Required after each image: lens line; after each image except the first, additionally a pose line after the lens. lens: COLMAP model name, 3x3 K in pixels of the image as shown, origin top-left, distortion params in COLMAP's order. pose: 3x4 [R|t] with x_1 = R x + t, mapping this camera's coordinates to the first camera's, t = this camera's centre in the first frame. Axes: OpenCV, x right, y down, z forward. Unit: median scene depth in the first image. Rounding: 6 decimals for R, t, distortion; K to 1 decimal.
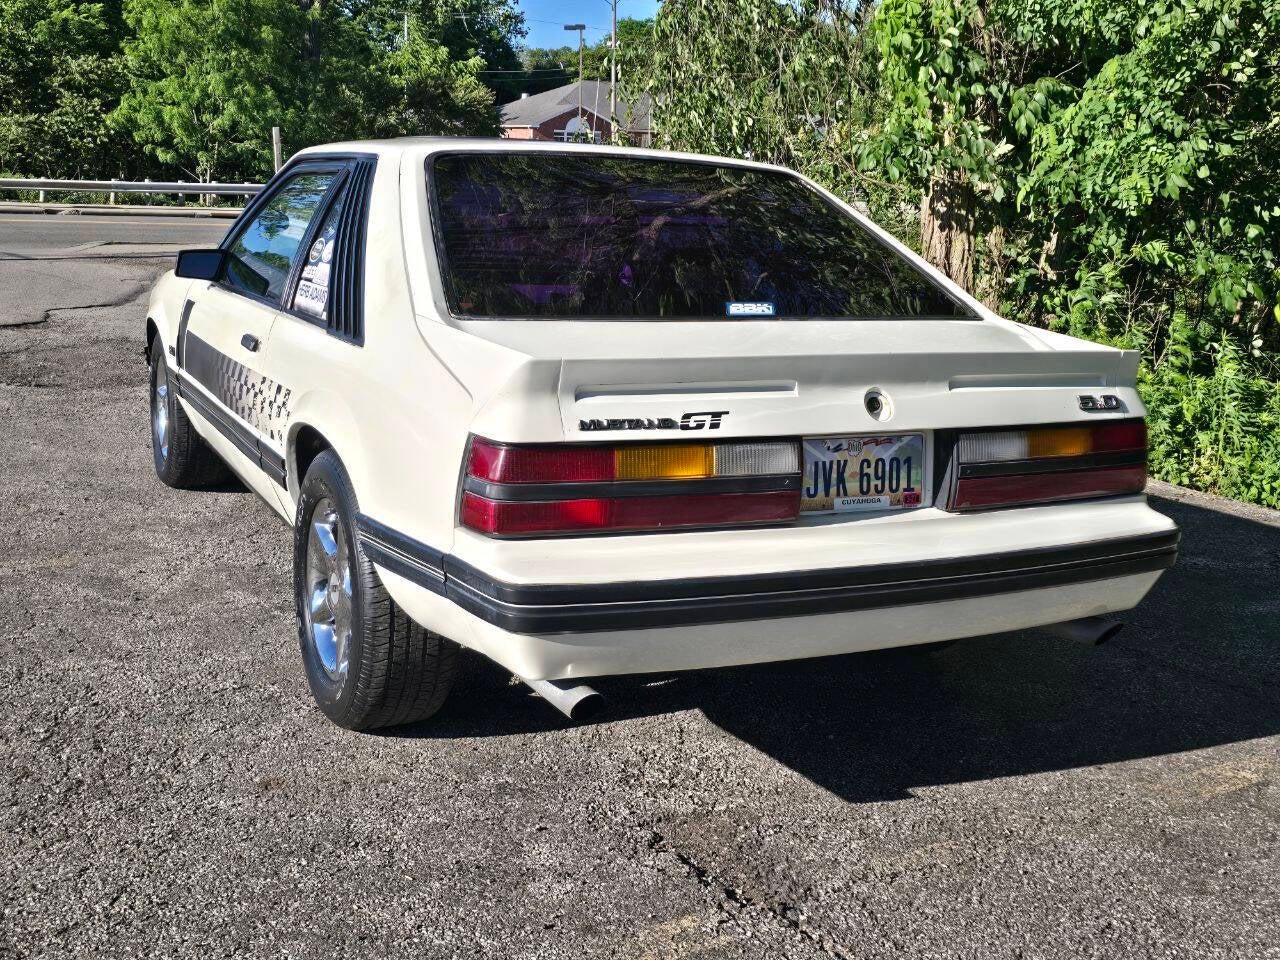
lens RADIAL K [[1357.7, 0, 633.6], [0, 1357.7, 465.6], [0, 0, 1]] dist [0.111219, -0.176457]
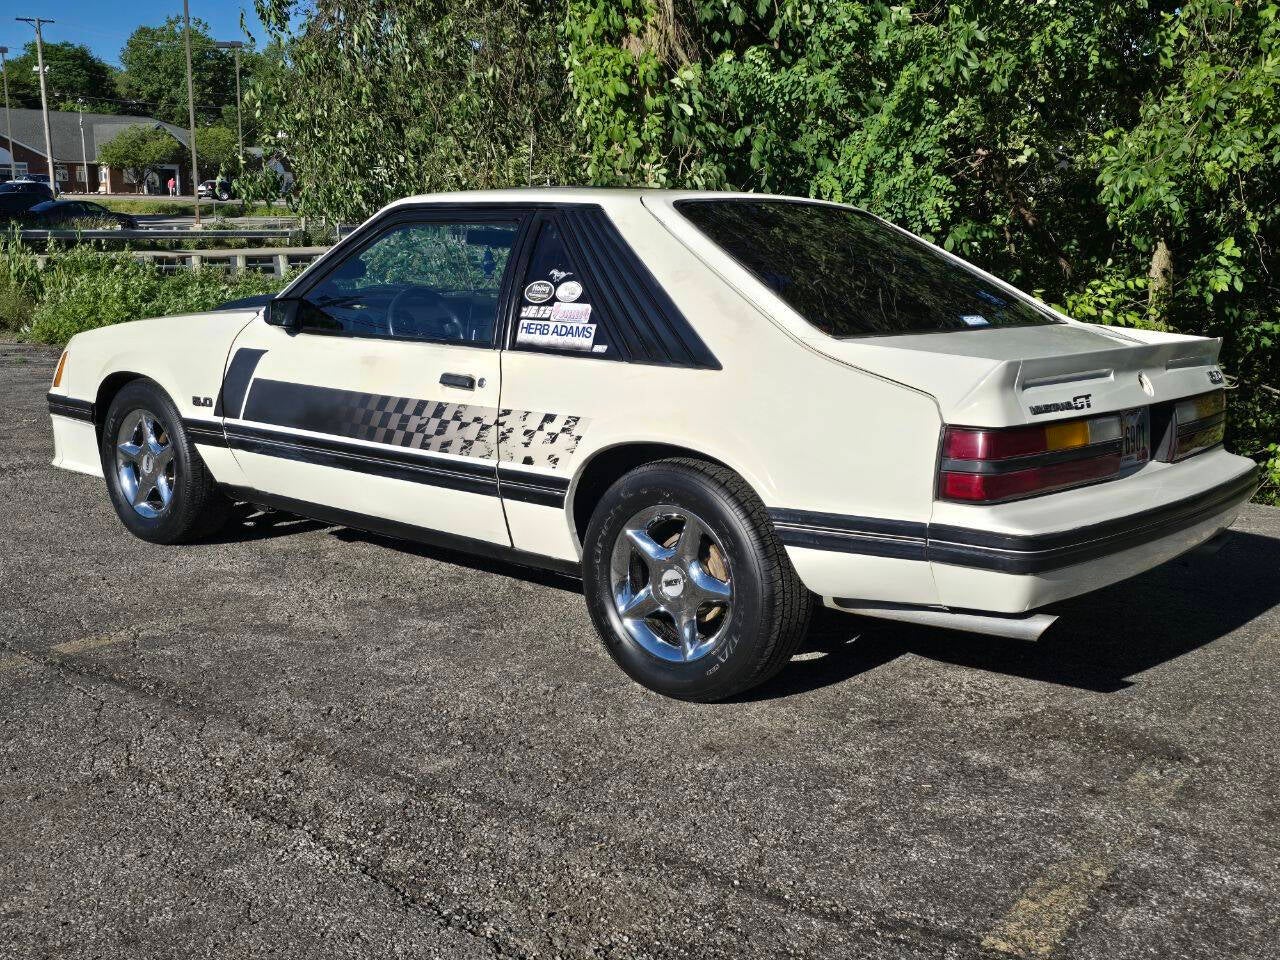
lens RADIAL K [[1352.3, 0, 633.6], [0, 1352.3, 482.3], [0, 0, 1]] dist [0.118457, -0.198951]
pose [[0.921887, -0.091263, 0.376558, -0.692249], [0.095209, 0.995424, 0.008161, -0.006815], [-0.375580, 0.028328, 0.926357, -0.042985]]
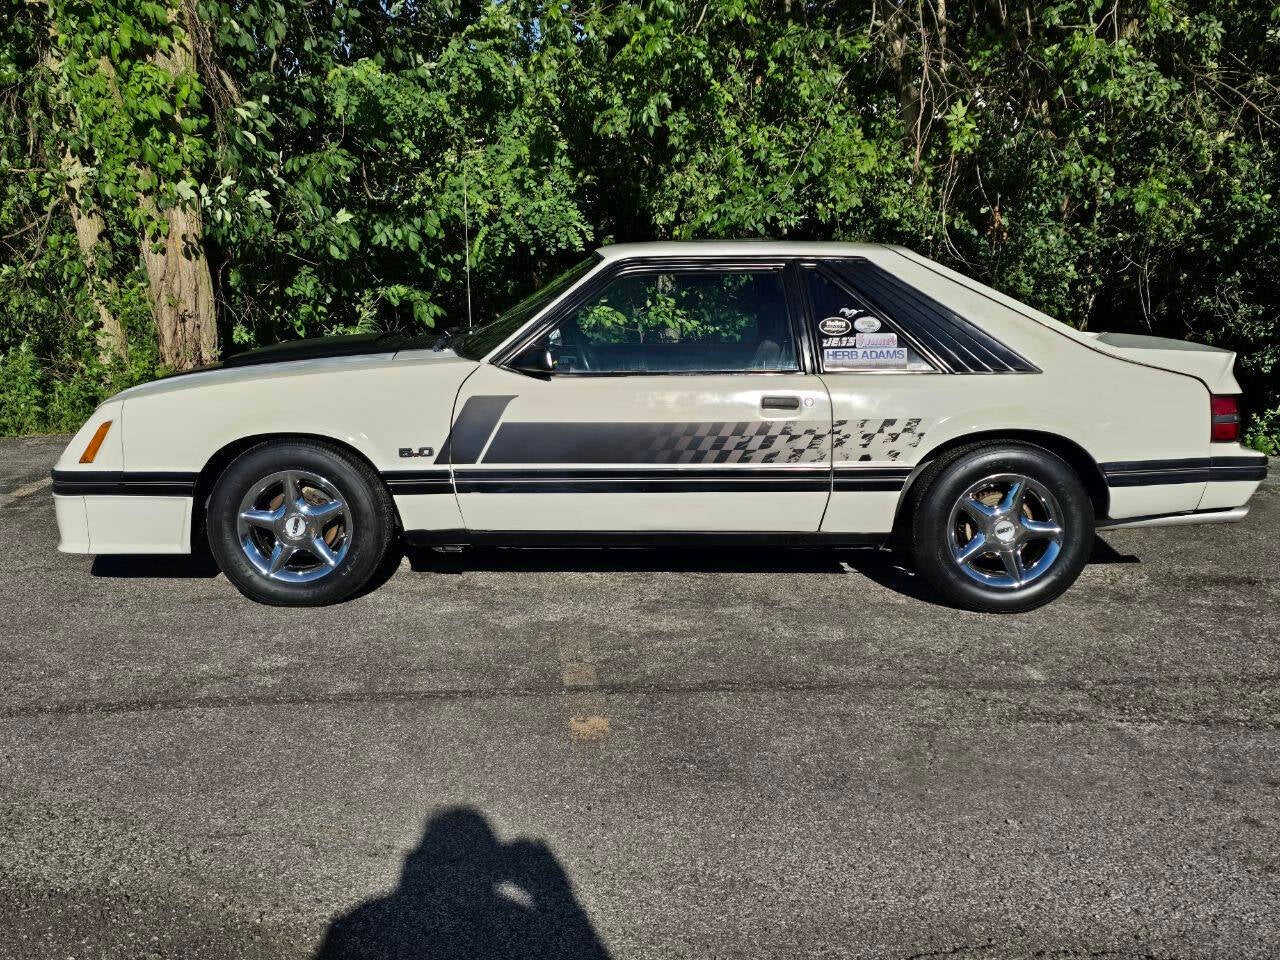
lens RADIAL K [[1352.3, 0, 633.6], [0, 1352.3, 482.3], [0, 0, 1]] dist [0.118457, -0.198951]
pose [[0.462463, -0.191054, 0.865810, -1.836522], [0.193268, 0.974748, 0.111861, -0.231732], [-0.865318, 0.115602, 0.487709, 0.615193]]
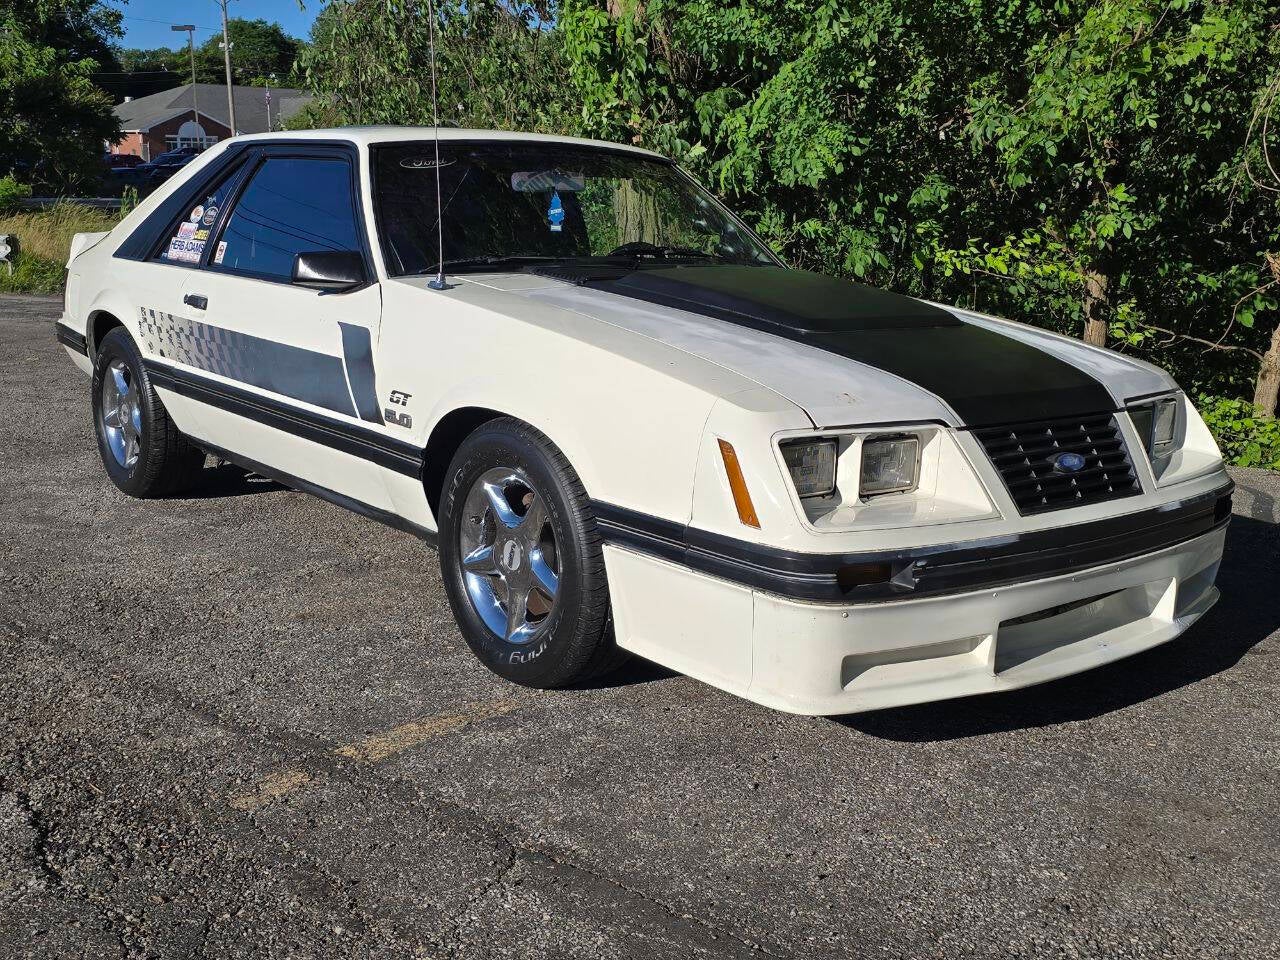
lens RADIAL K [[1353.7, 0, 639.4], [0, 1353.7, 484.2], [0, 0, 1]] dist [0.109509, -0.177624]
pose [[0.962983, -0.077643, 0.258138, -0.266158], [0.074998, 0.996981, 0.020090, 0.095708], [-0.258919, 0.000014, 0.965899, -0.337907]]
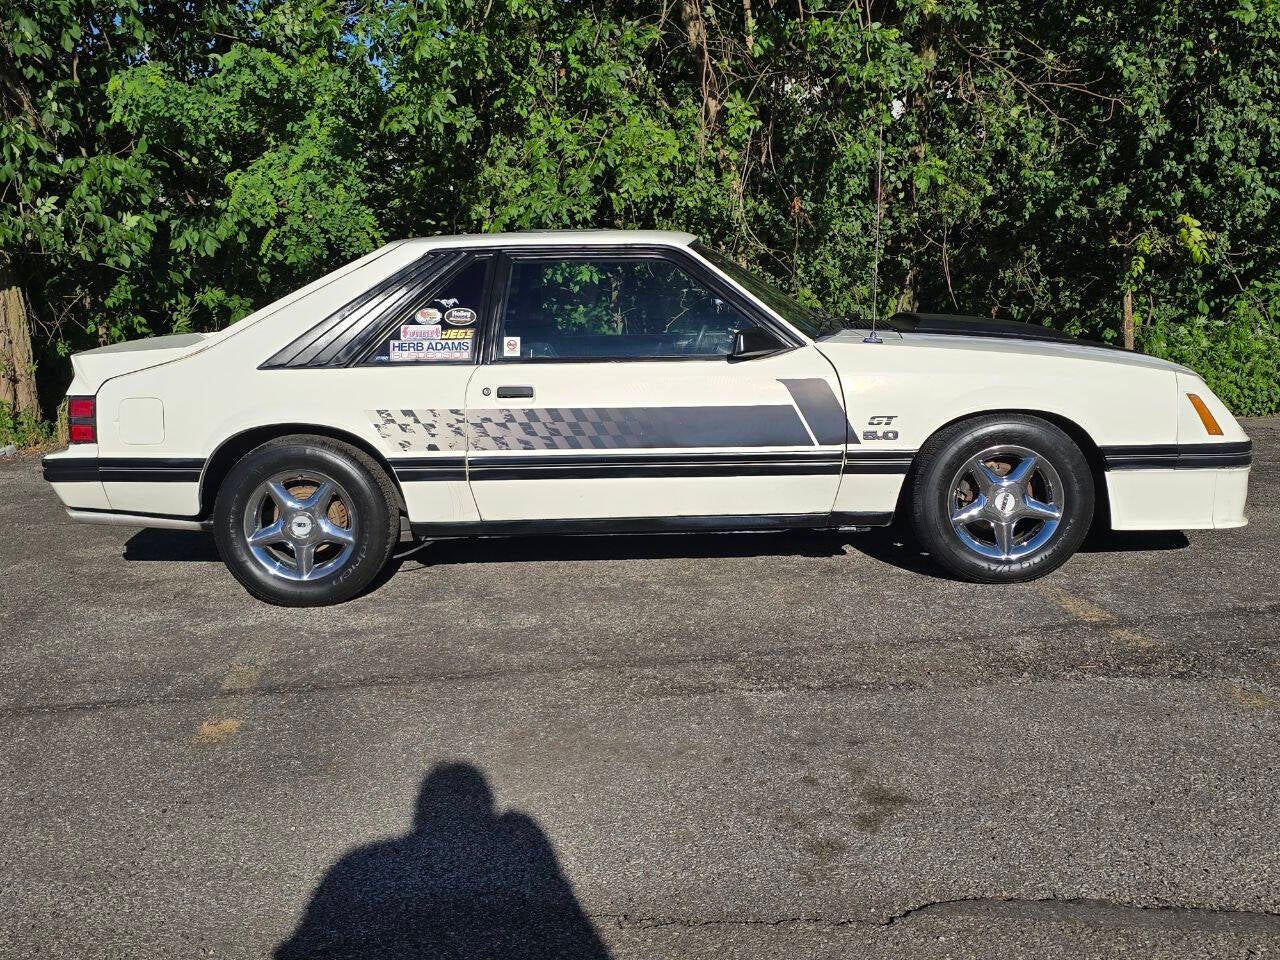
lens RADIAL K [[1352.3, 0, 633.6], [0, 1352.3, 482.3], [0, 0, 1]] dist [0.118457, -0.198951]
pose [[0.412864, -0.216747, 0.884626, -1.726983], [0.234139, 0.963887, 0.126892, -0.171541], [-0.880183, 0.154736, 0.448703, 0.355007]]
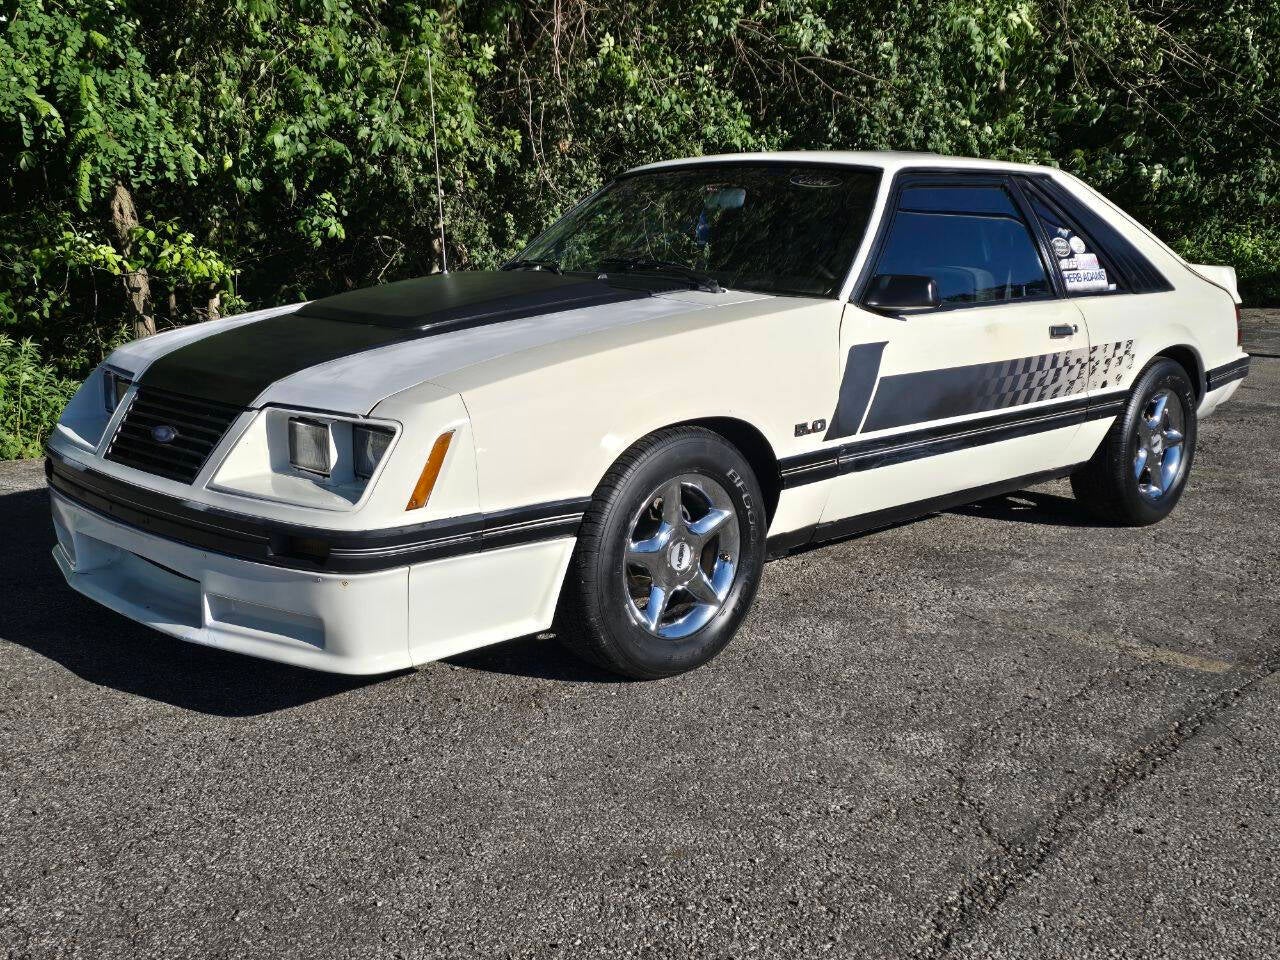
lens RADIAL K [[1357.7, 0, 633.6], [0, 1357.7, 465.6], [0, 0, 1]] dist [0.111219, -0.176457]
pose [[-0.309402, -0.224624, 0.924021, -1.606916], [0.158185, 0.946005, 0.282935, -0.465865], [-0.937682, 0.233707, -0.257163, 2.087139]]
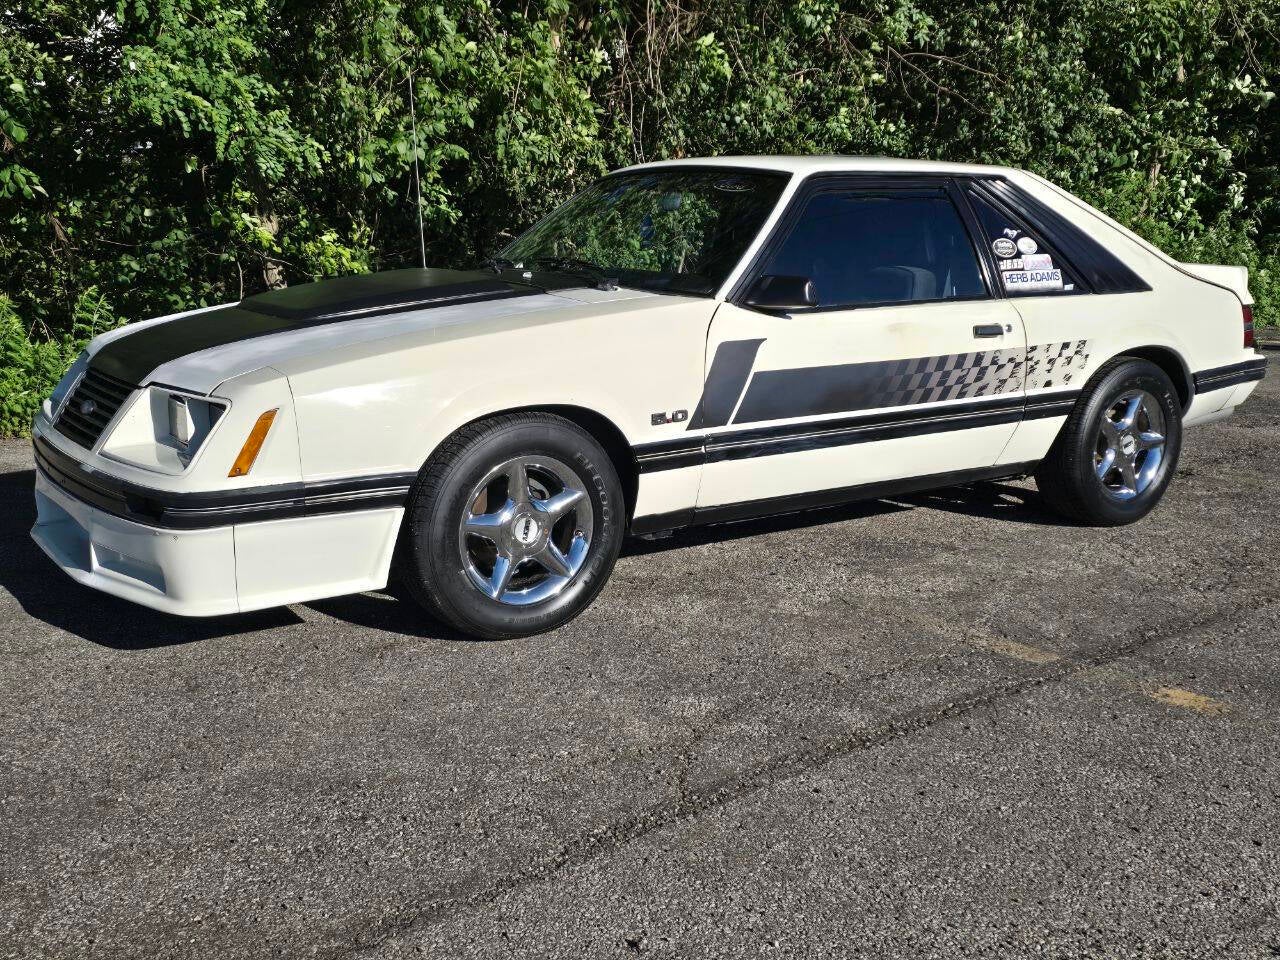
lens RADIAL K [[1352.3, 0, 633.6], [0, 1352.3, 482.3], [0, 0, 1]] dist [0.118457, -0.198951]
pose [[-0.129776, -0.247586, 0.960135, -1.785576], [0.179052, 0.946553, 0.268286, -0.426822], [-0.975243, 0.206731, -0.078509, 1.773803]]
